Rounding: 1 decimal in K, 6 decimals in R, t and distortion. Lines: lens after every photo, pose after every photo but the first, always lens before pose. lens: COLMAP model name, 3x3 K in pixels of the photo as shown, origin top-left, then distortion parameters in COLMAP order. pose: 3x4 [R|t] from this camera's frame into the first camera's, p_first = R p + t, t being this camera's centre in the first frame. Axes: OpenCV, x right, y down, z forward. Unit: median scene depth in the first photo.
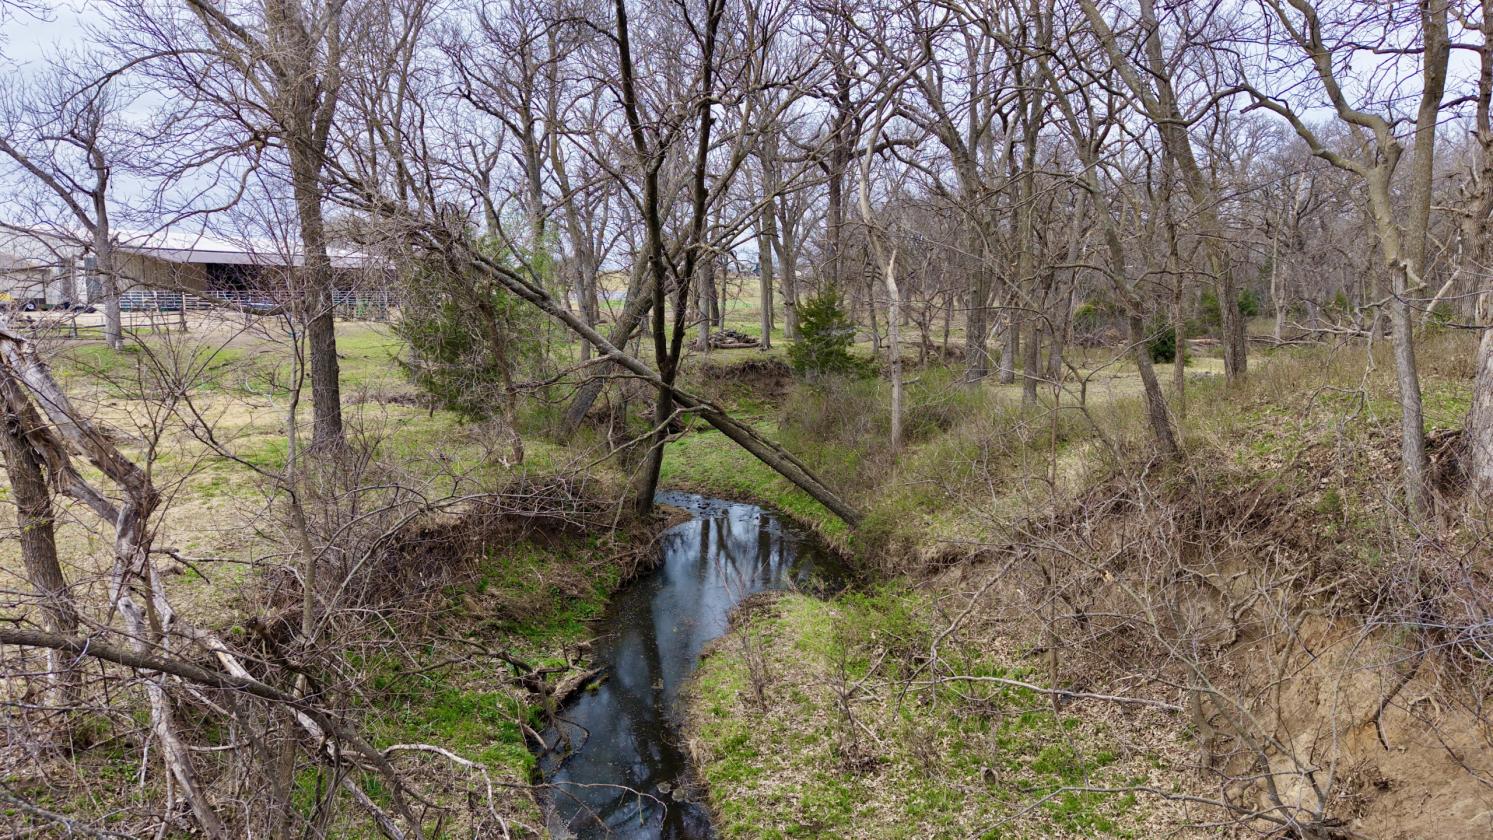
lens RADIAL K [[988.9, 0, 746.5], [0, 988.9, 420.0], [0, 0, 1]] dist [0.062740, -0.087379]
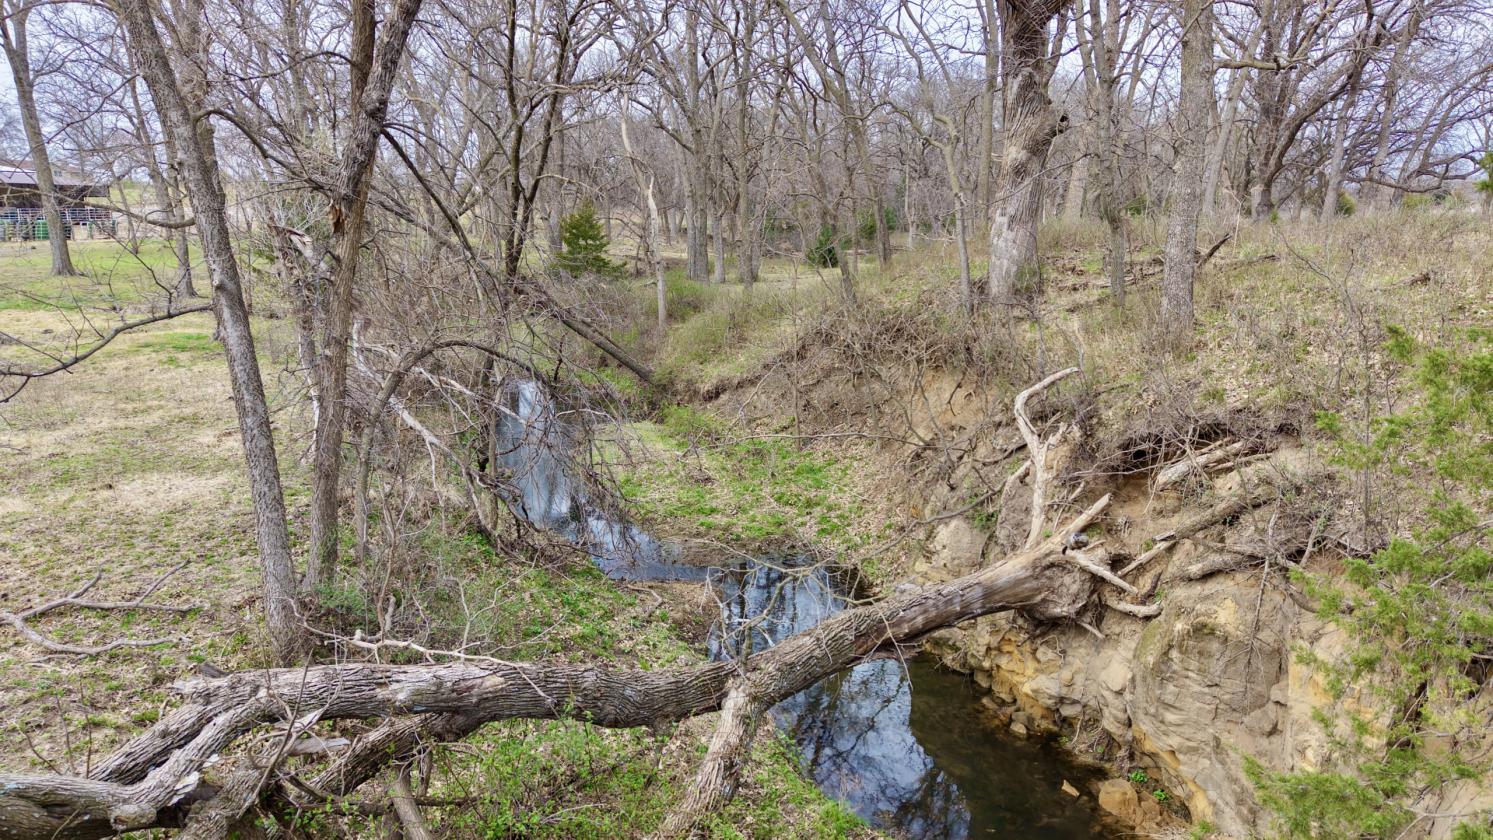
lens RADIAL K [[988.9, 0, 746.5], [0, 988.9, 420.0], [0, 0, 1]] dist [0.062740, -0.087379]
pose [[0.947943, -0.068726, 0.310935, -0.176529], [0.043684, 0.995267, 0.086805, 0.044591], [-0.315429, -0.068704, 0.946459, -0.343073]]
